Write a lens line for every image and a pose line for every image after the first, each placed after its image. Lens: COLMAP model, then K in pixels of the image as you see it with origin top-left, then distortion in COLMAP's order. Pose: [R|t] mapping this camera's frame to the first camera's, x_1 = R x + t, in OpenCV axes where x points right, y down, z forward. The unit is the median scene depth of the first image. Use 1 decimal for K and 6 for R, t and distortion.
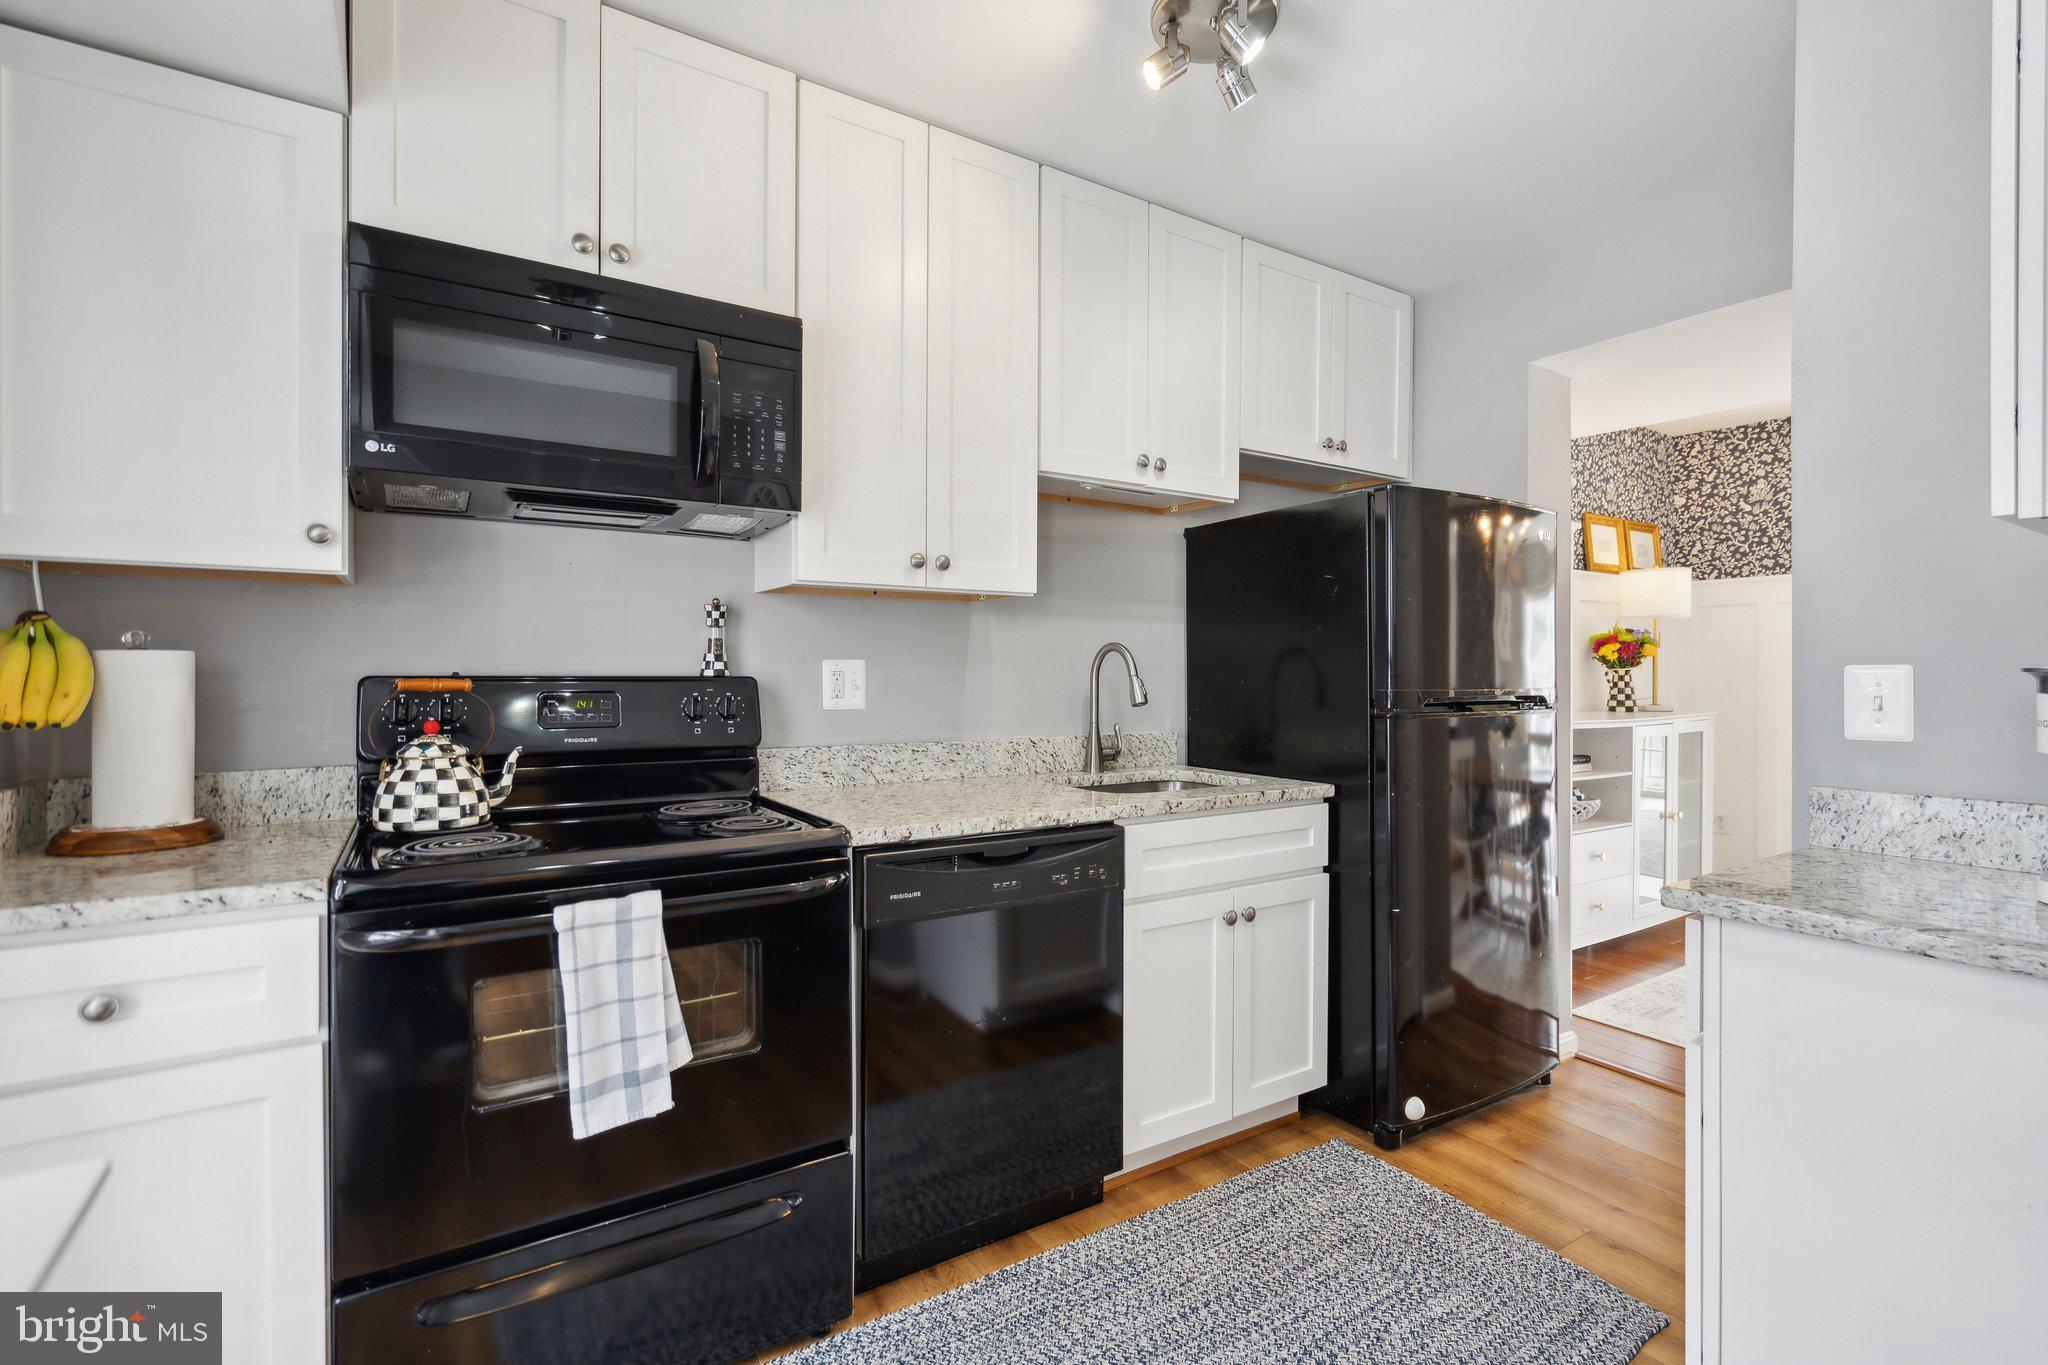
lens RADIAL K [[956.4, 0, 1036.8], [0, 956.4, 679.0], [0, 0, 1]] dist [-0.002613, 0.003760]
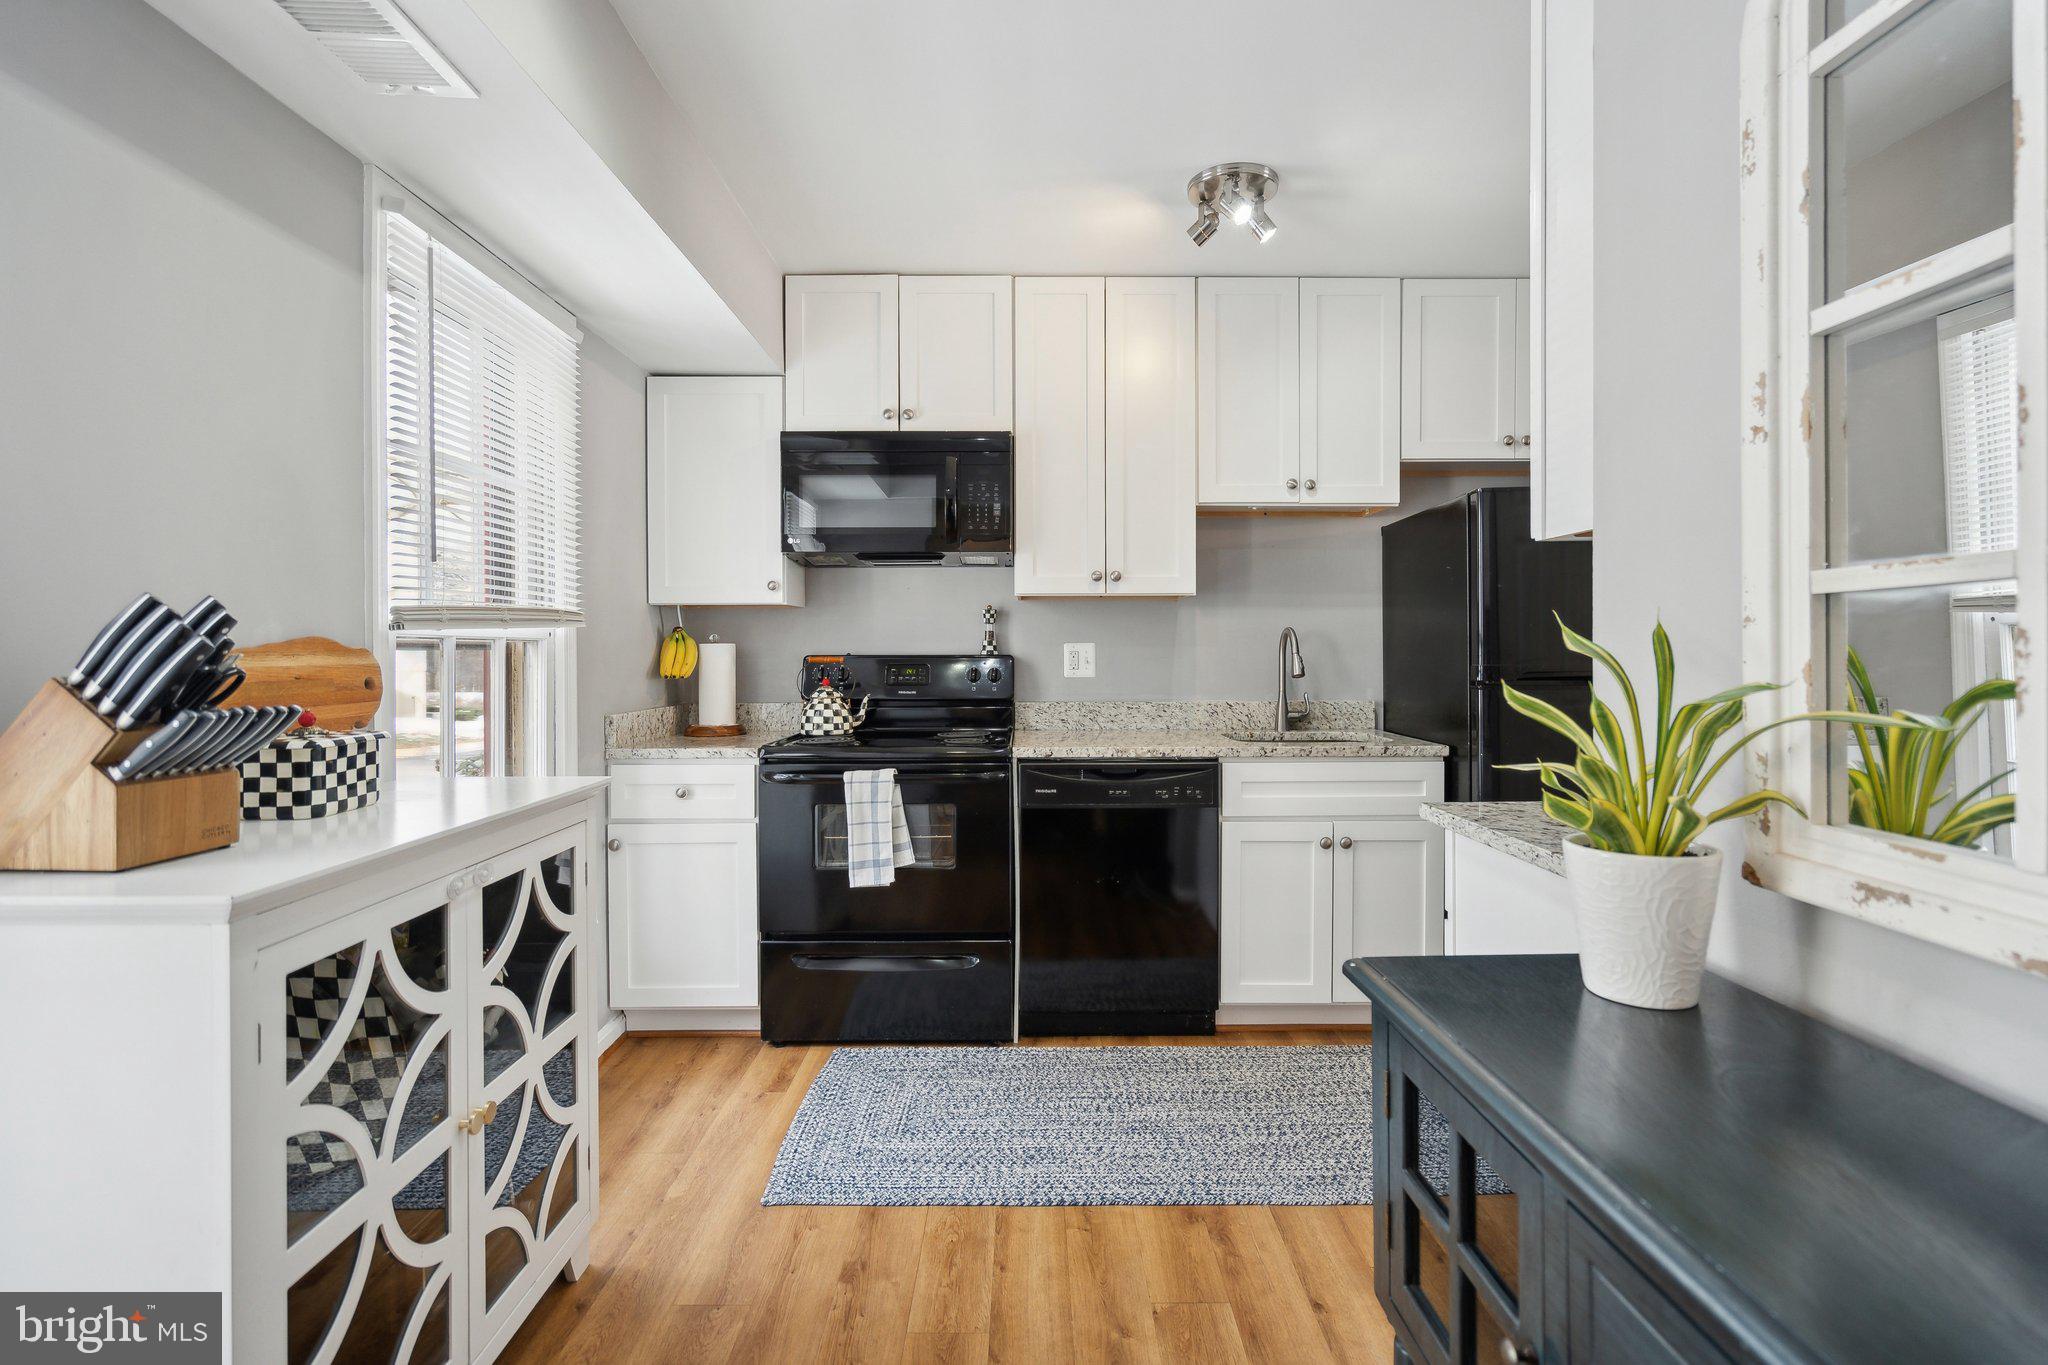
lens RADIAL K [[956.4, 0, 1014.7], [0, 956.4, 662.9], [0, 0, 1]] dist [-0.002613, 0.003760]
pose [[0.835496, 0.000485, -0.549496, 0.670248], [0.001722, 0.999992, 0.003501, 0.005776], [0.549493, -0.003871, 0.835489, -0.351940]]
